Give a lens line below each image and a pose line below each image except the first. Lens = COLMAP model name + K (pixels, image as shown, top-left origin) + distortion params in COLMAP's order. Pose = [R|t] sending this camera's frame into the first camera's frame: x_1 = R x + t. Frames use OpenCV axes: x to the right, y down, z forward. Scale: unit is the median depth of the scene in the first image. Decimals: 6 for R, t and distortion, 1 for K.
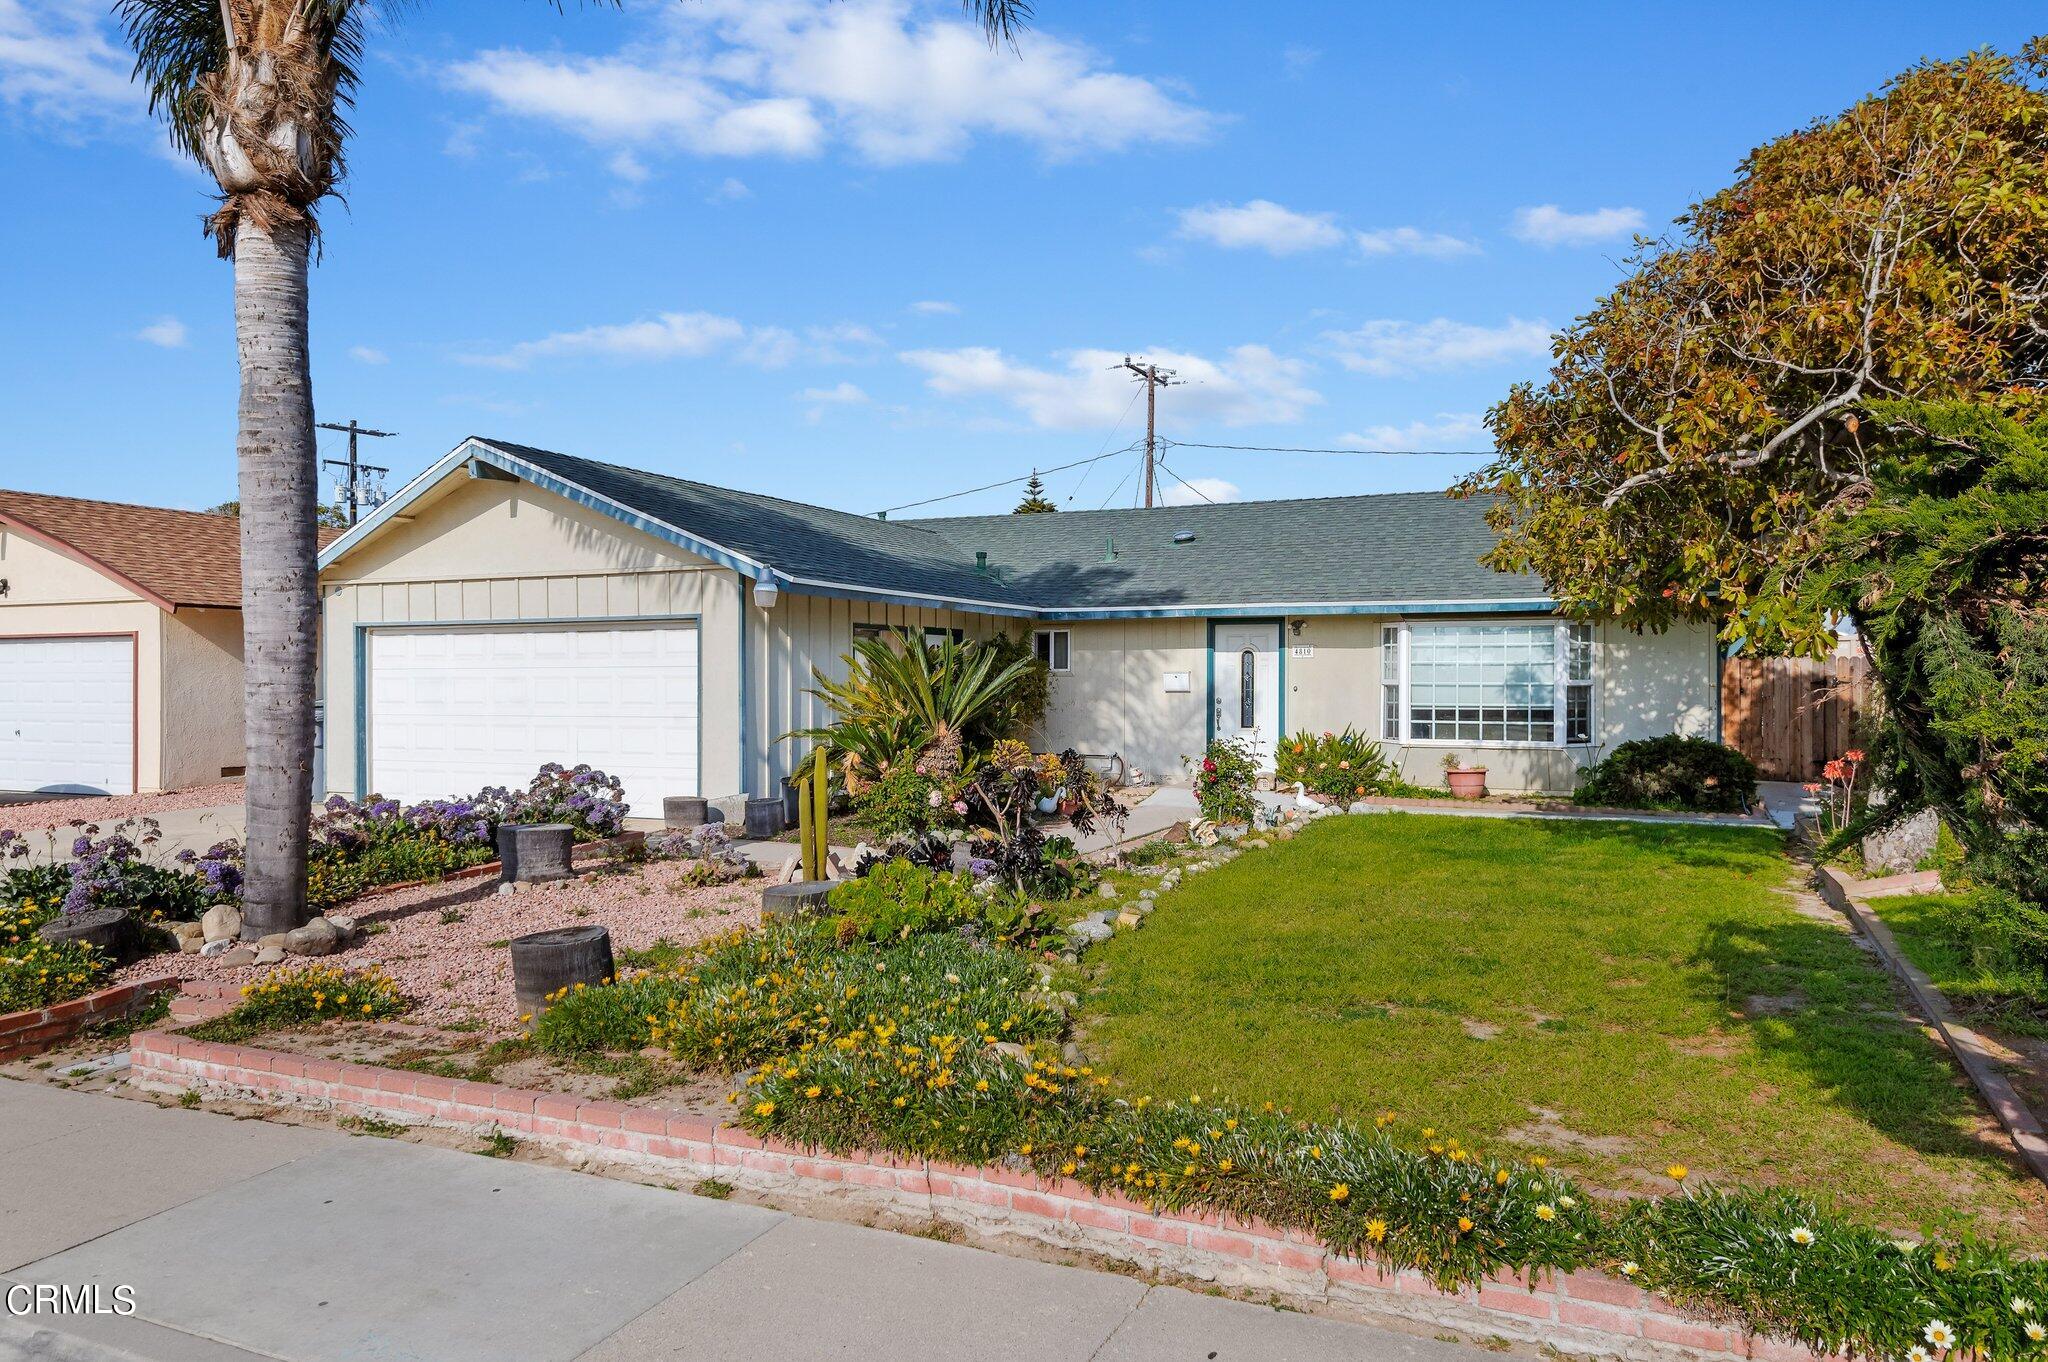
lens RADIAL K [[1400.4, 0, 1021.2], [0, 1400.4, 679.9], [0, 0, 1]] dist [0.000845, -0.000218]
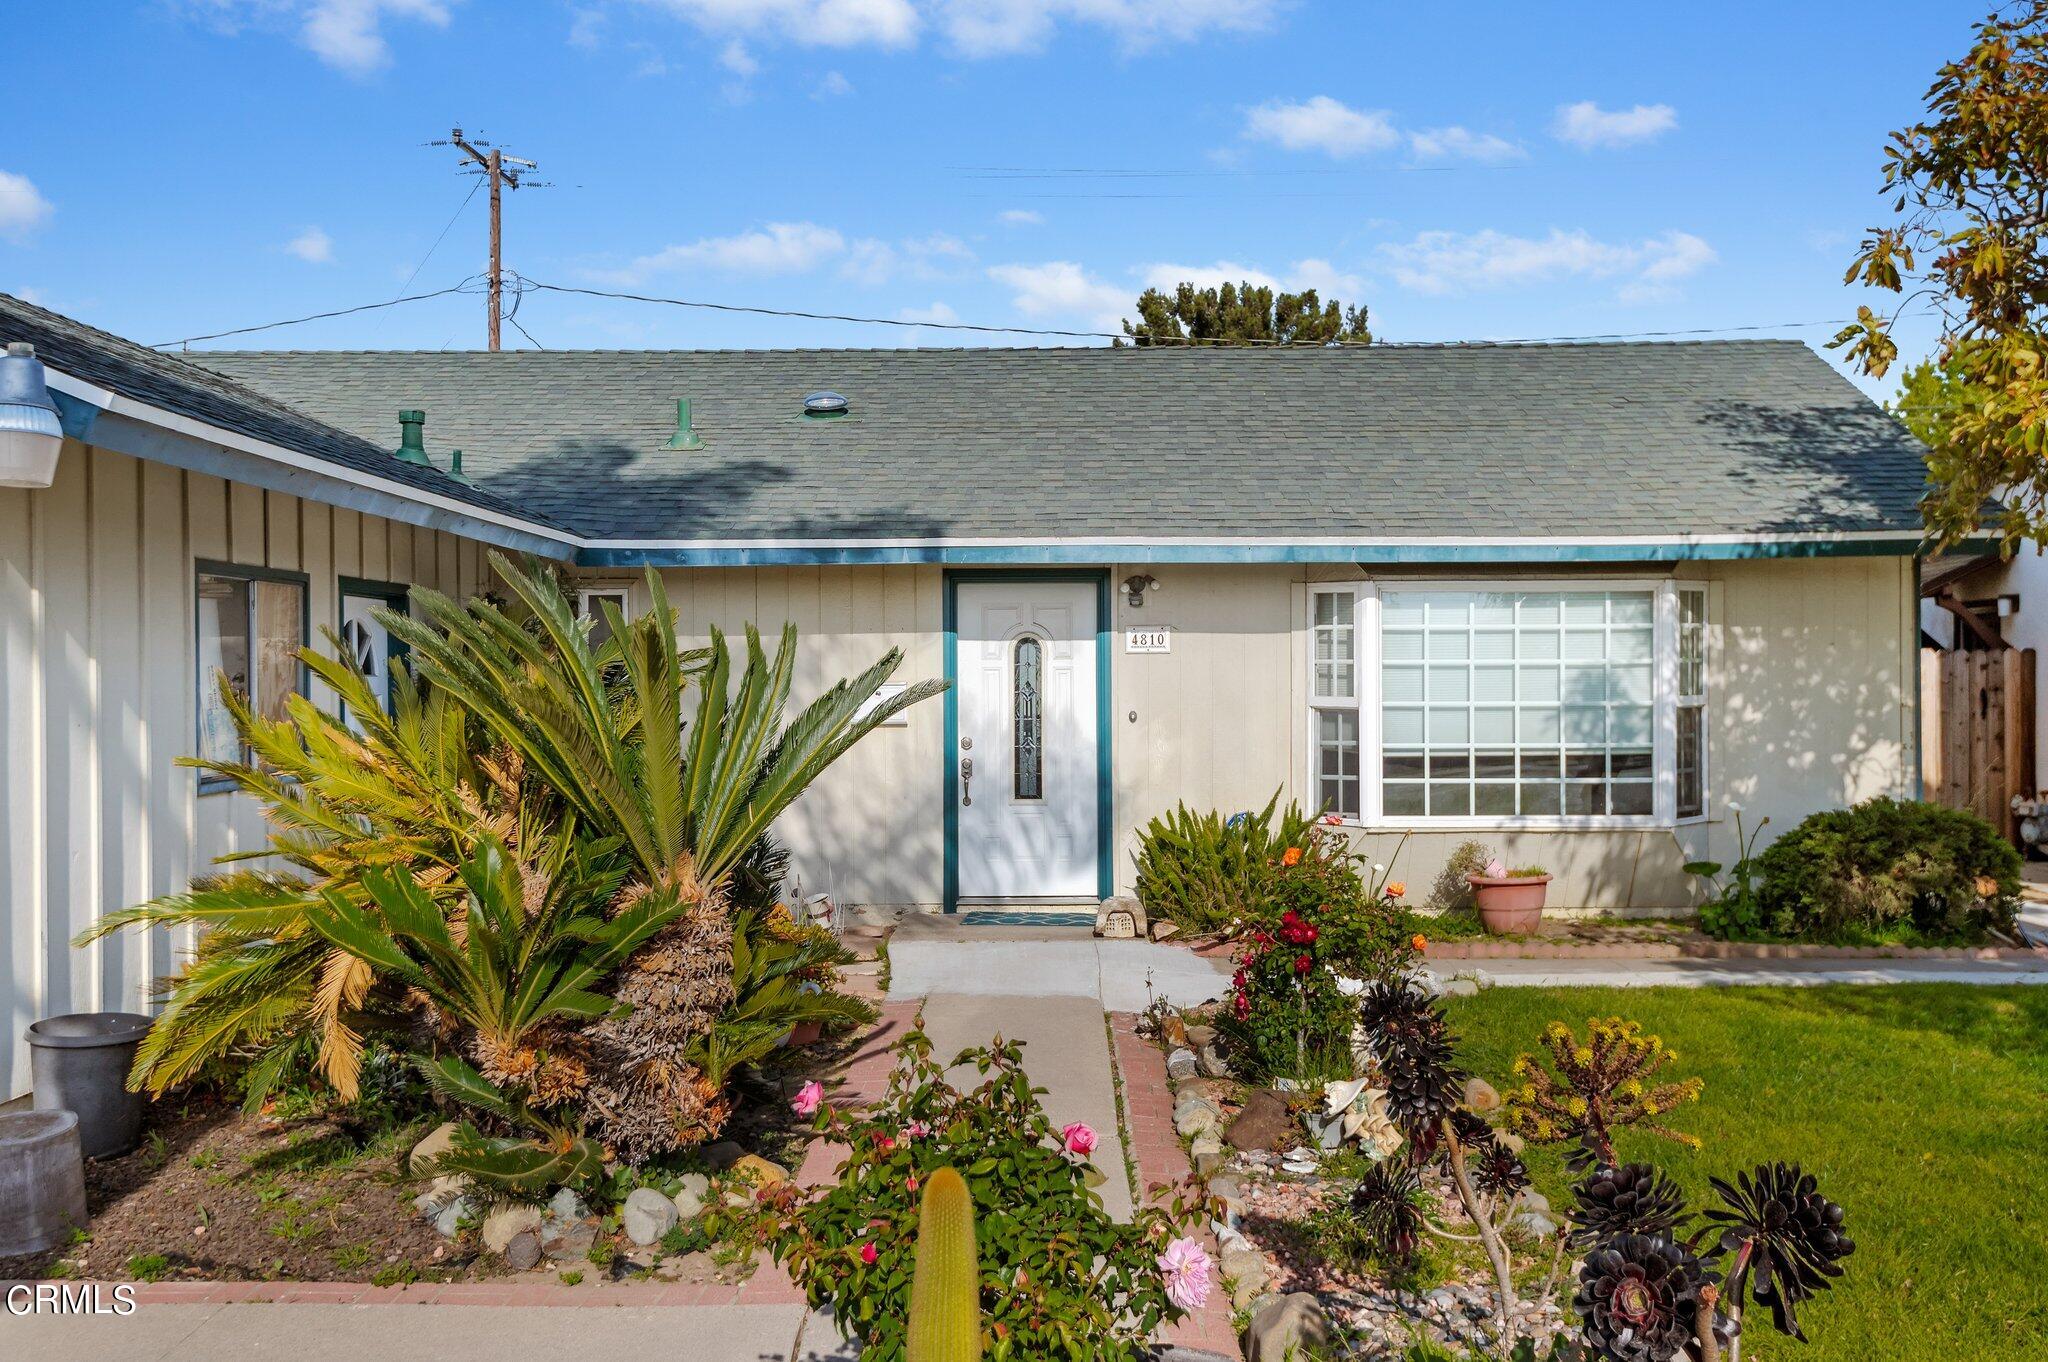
lens RADIAL K [[1974.9, 0, 1025.0], [0, 1974.9, 675.2], [0, 0, 1]] dist [-0.025939, 0.000000]
pose [[0.907181, -0.005907, 0.420700, -0.132590], [0.007506, 0.999970, -0.002145, -0.007425], [-0.420674, 0.005104, 0.907197, 0.426623]]
